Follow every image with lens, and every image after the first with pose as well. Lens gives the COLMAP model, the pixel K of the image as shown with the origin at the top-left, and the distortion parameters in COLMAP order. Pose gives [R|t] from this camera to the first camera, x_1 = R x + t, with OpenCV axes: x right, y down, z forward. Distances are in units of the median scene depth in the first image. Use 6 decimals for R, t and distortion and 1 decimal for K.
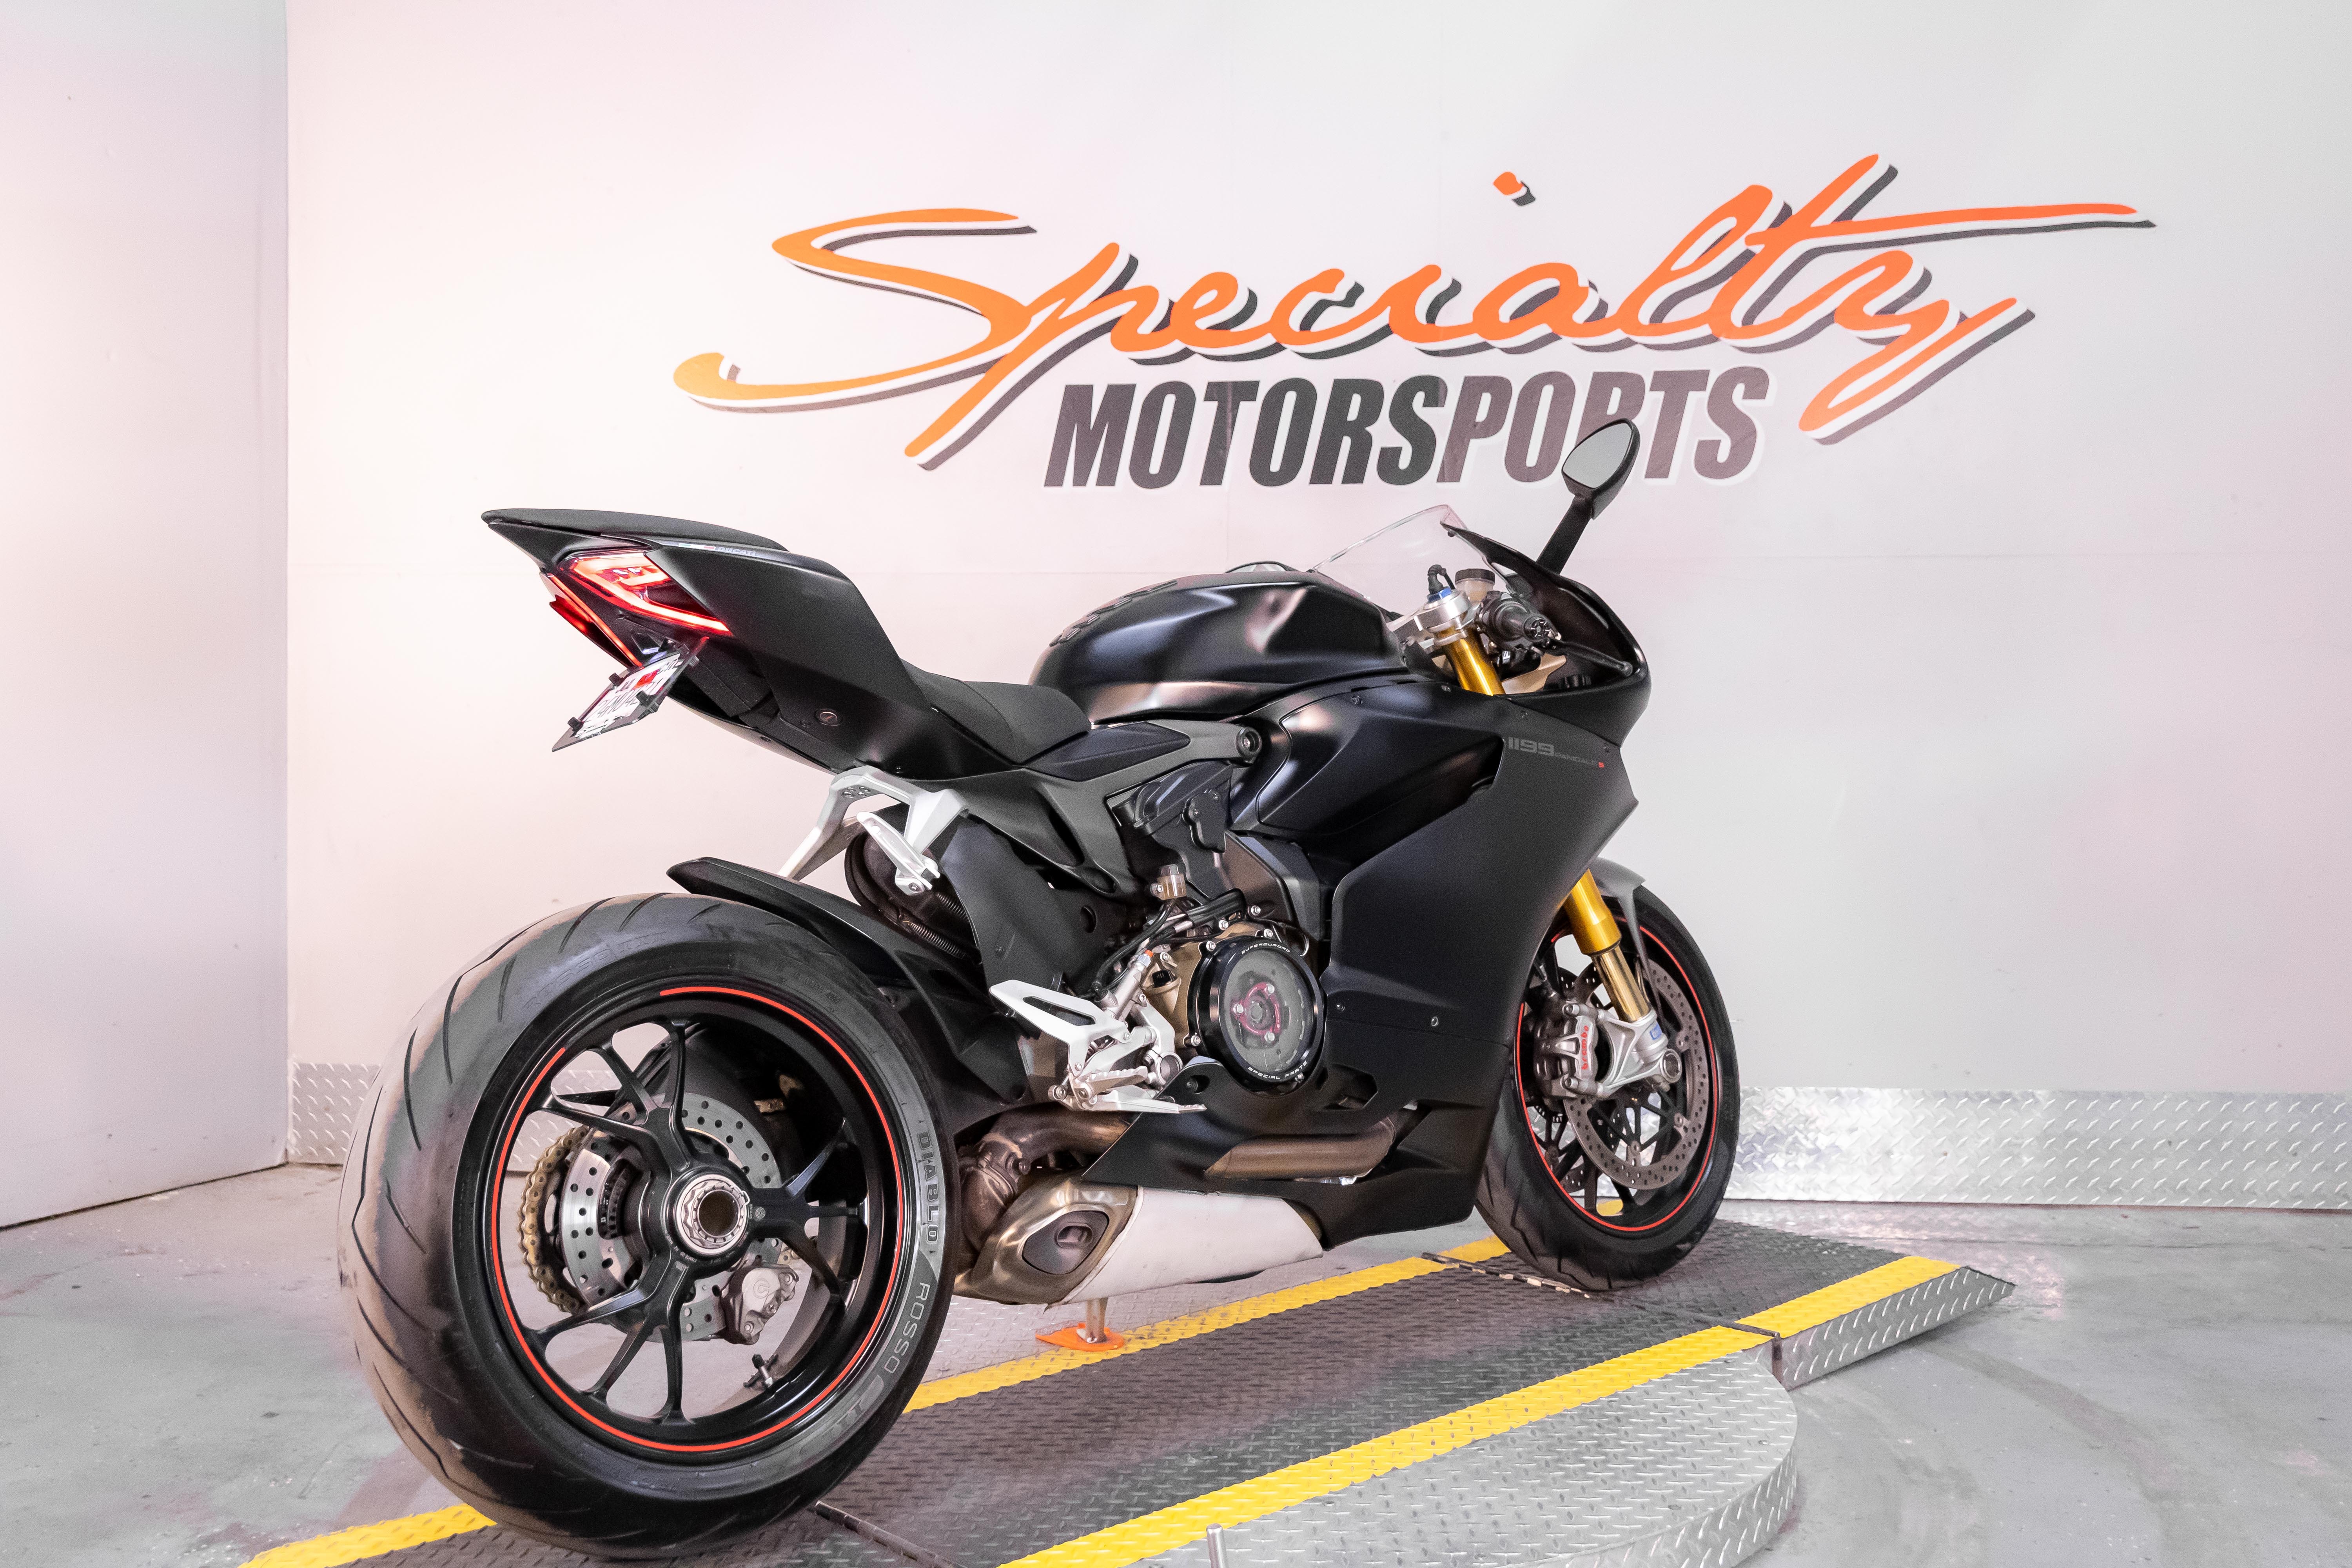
lens RADIAL K [[2439.8, 0, 1176.0], [0, 2439.8, 784.0], [0, 0, 1]] dist [0.073667, -0.048003]
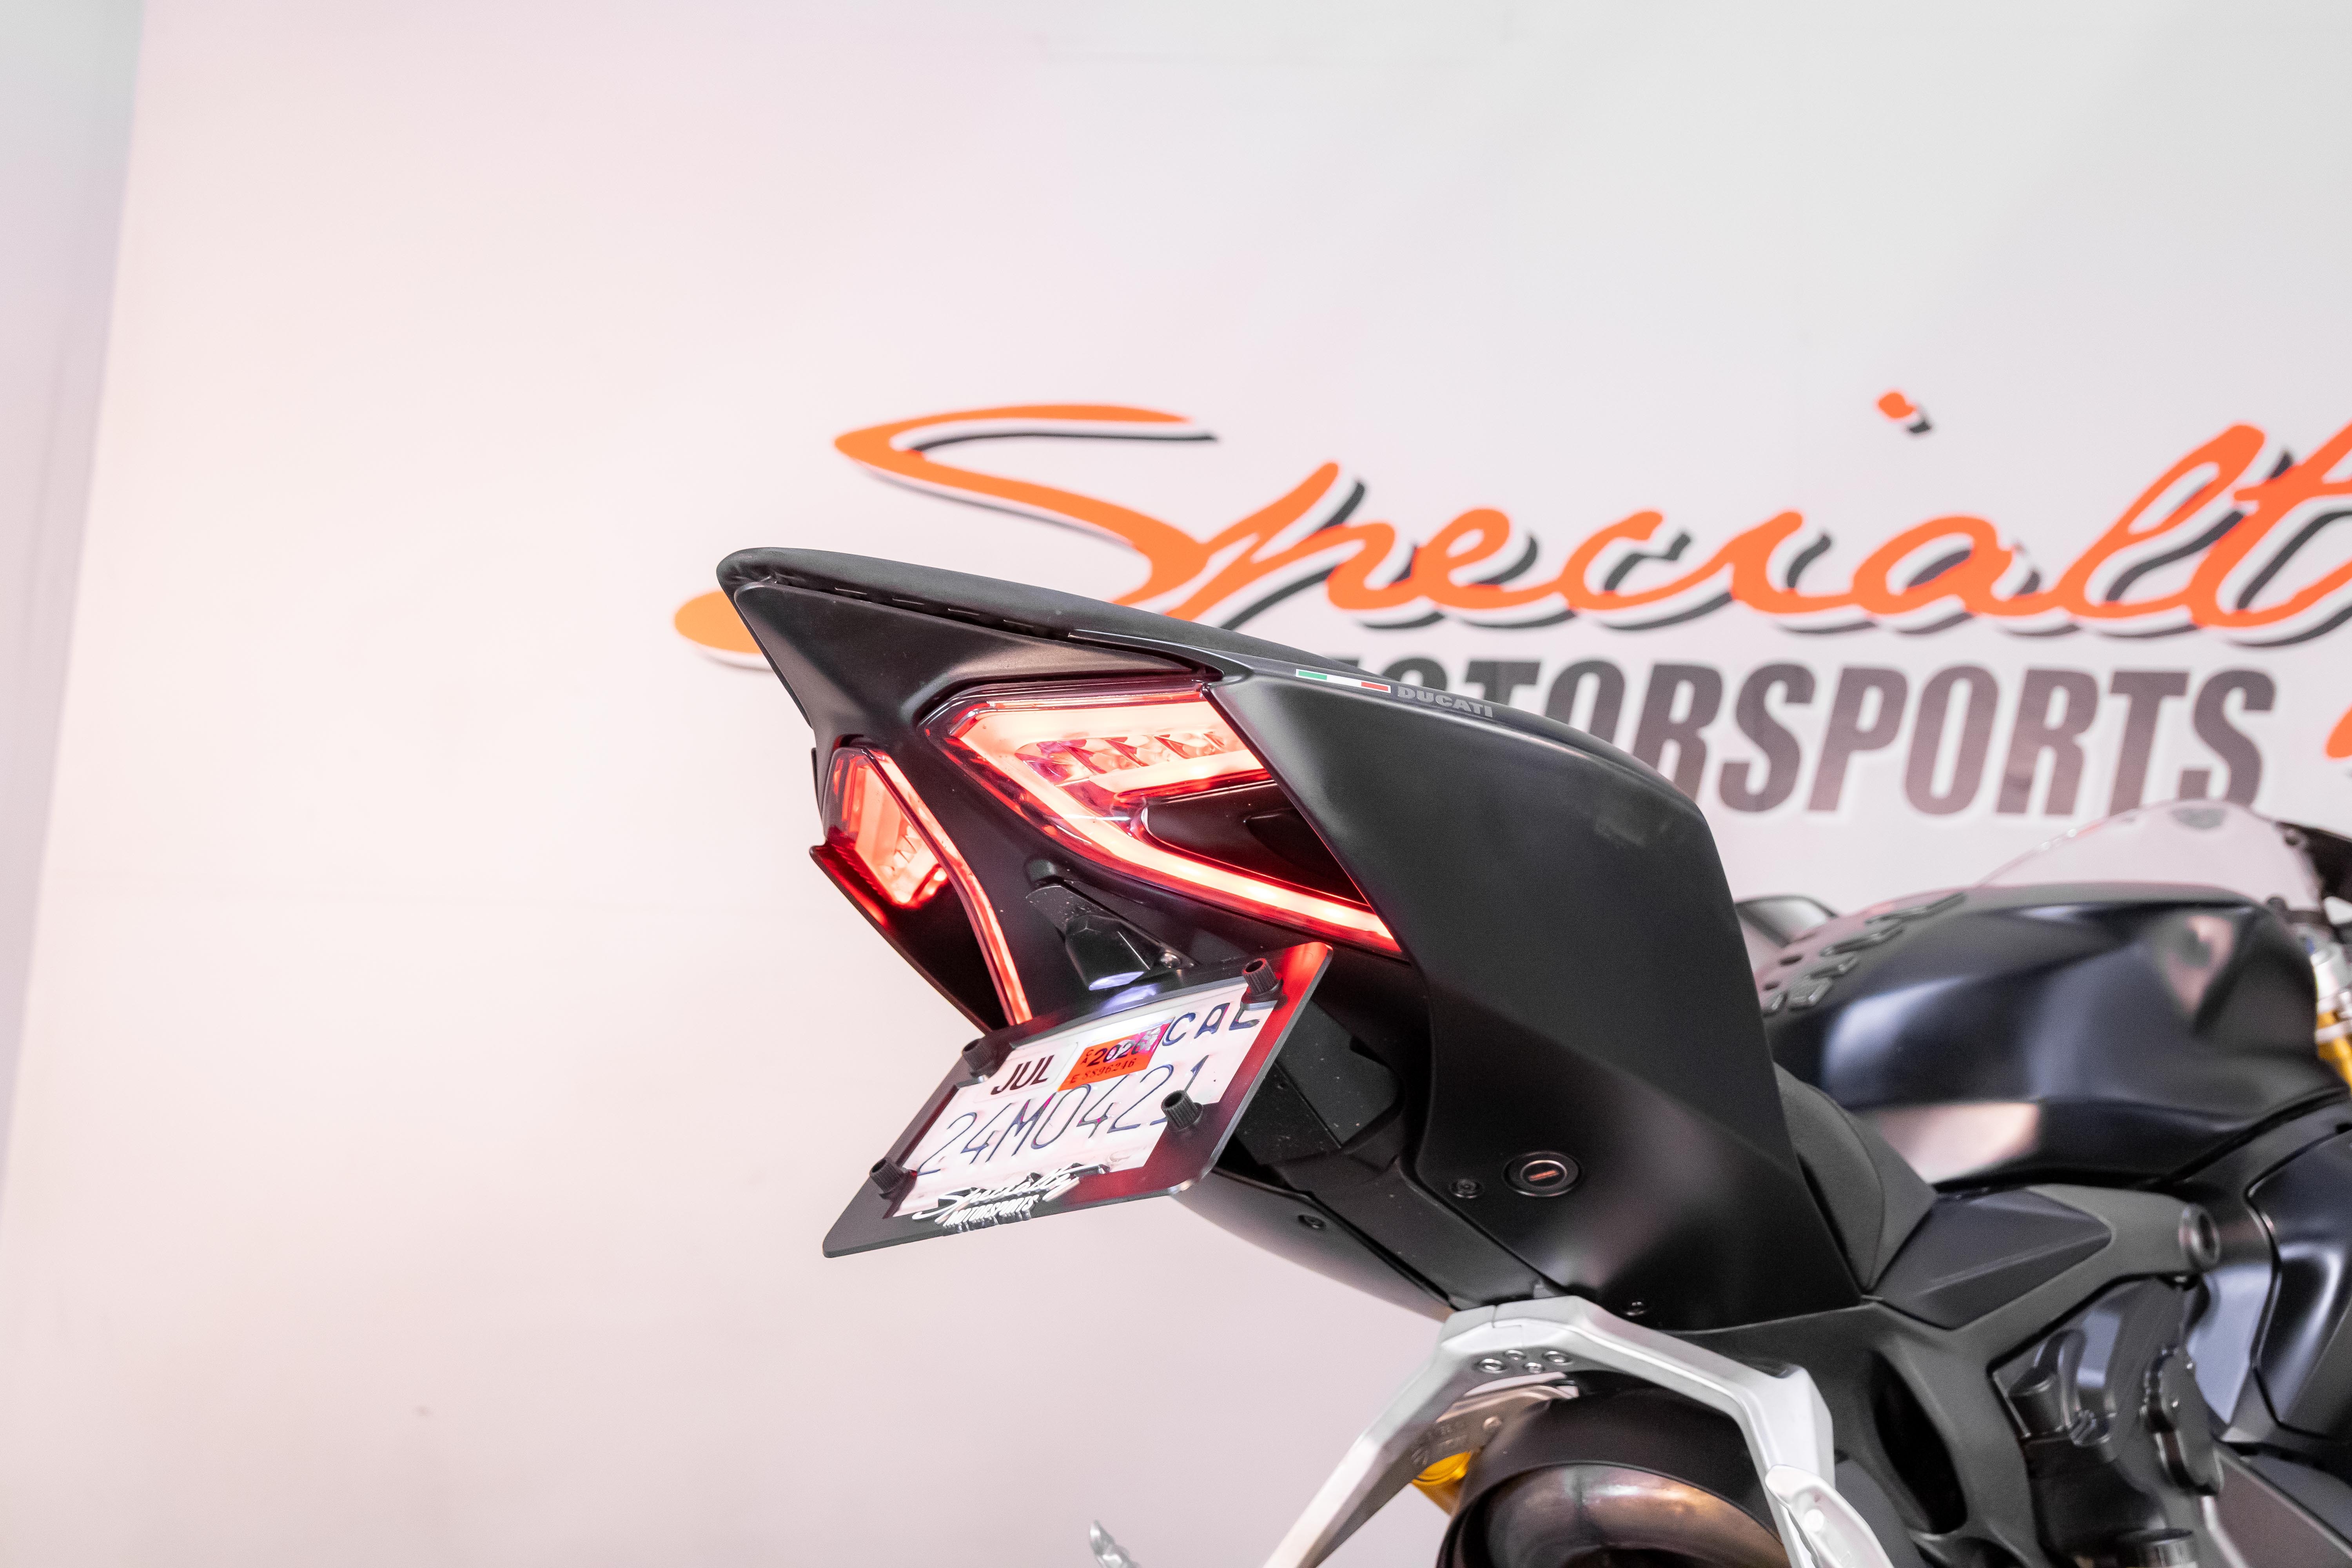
lens RADIAL K [[2248.8, 0, 1176.0], [0, 2248.8, 784.0], [0, 0, 1]] dist [0.043567, 0.006843]
pose [[0.991383, 0.042403, 0.123944, -0.149469], [-0.019793, 0.983786, -0.178249, -0.014261], [-0.129493, 0.174260, 0.976148, 0.400947]]
